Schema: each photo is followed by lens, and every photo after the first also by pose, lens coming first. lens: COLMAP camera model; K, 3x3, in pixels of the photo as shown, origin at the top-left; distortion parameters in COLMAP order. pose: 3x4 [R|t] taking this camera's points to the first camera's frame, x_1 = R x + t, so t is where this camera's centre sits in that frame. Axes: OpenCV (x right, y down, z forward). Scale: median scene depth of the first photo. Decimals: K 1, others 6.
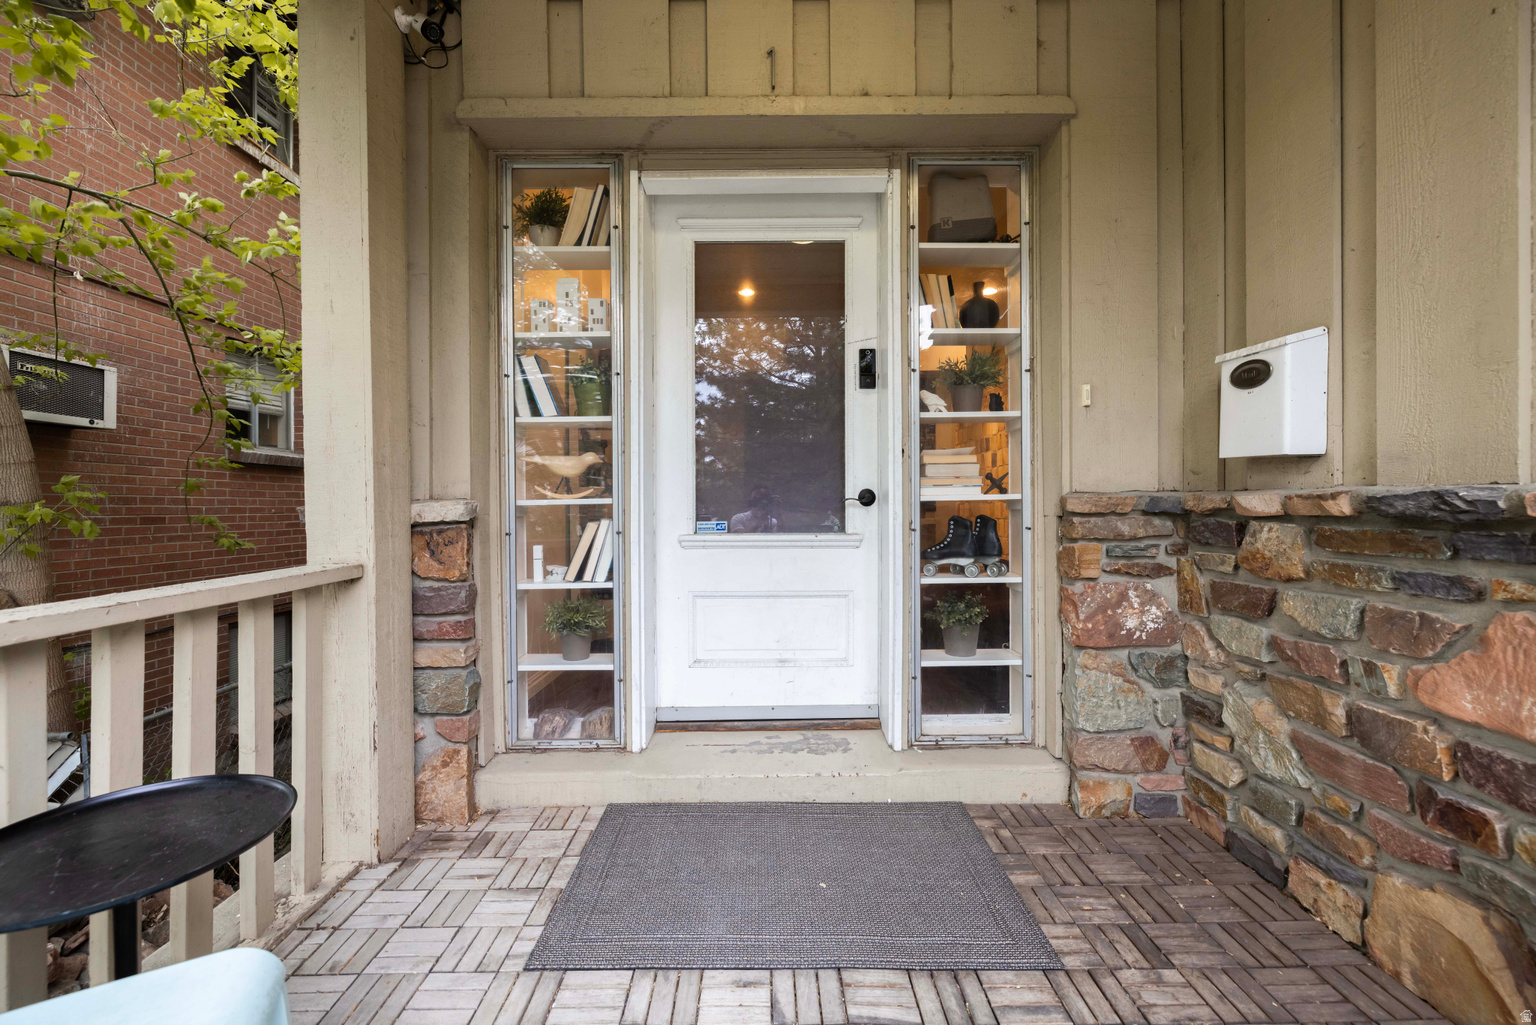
lens RADIAL K [[648.9, 0, 768.0], [0, 648.9, 512.5], [0, 0, 1]] dist [0.000030, -0.000002]
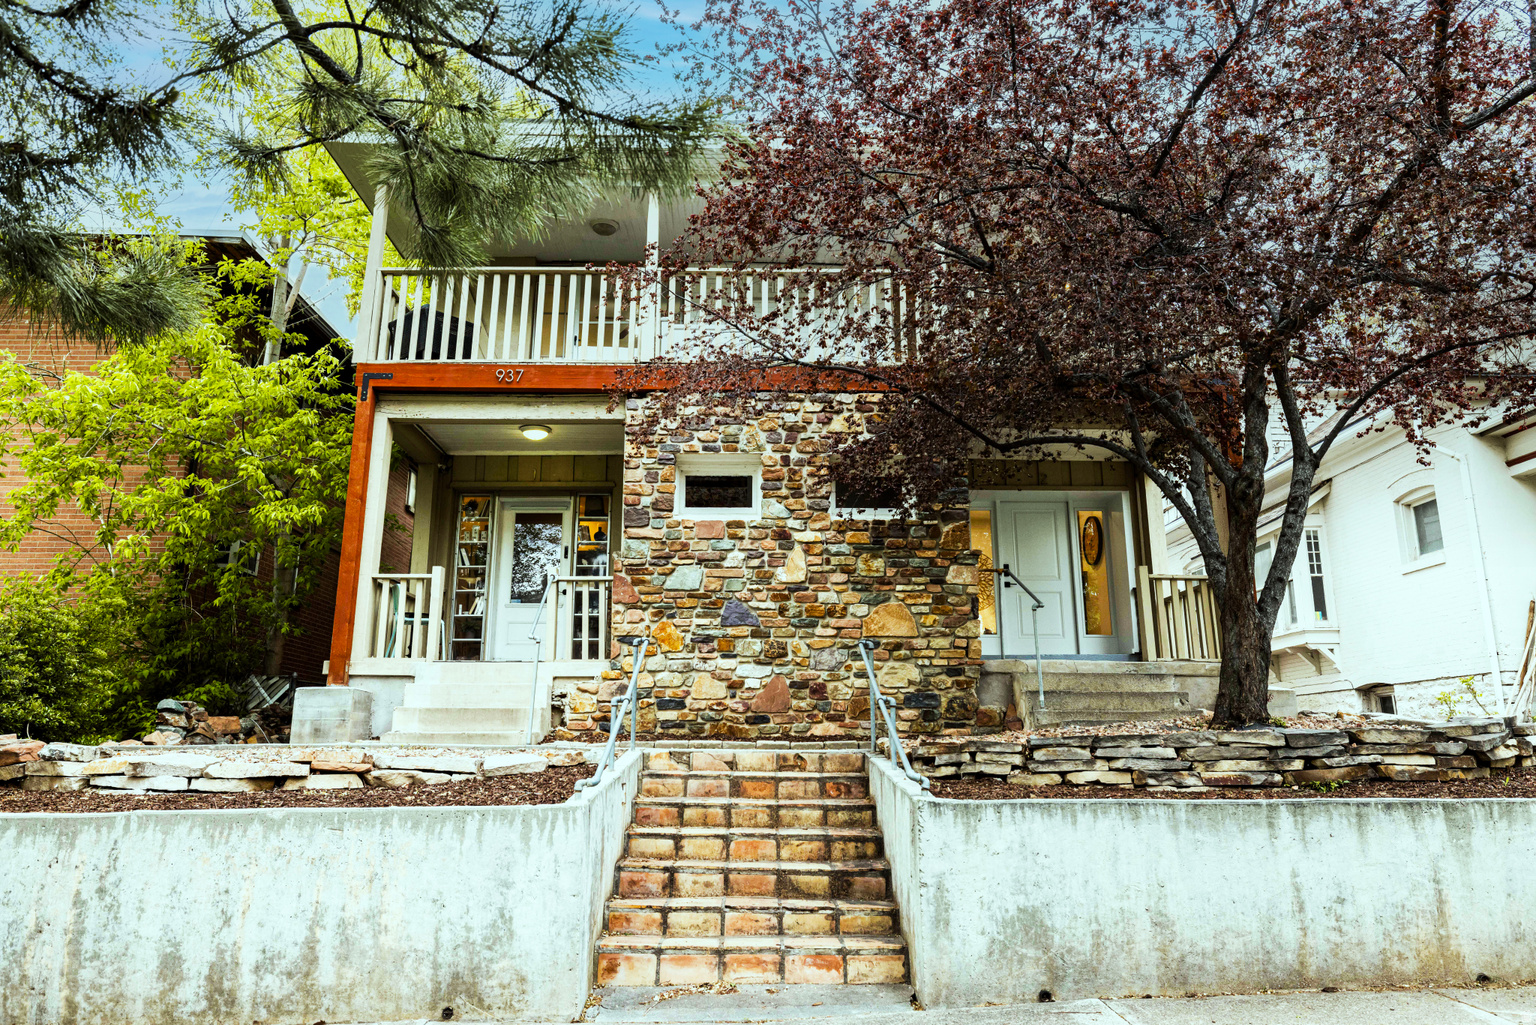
lens RADIAL K [[1042.0, 0, 768.0], [0, 1042.0, 512.5], [0, 0, 1]] dist [-0.000099, -0.000026]
pose [[0.999959, 0.007801, 0.004598, 1.197809], [-0.006463, 0.970492, -0.241046, 0.878419], [-0.006343, 0.241007, 0.970503, -4.329864]]
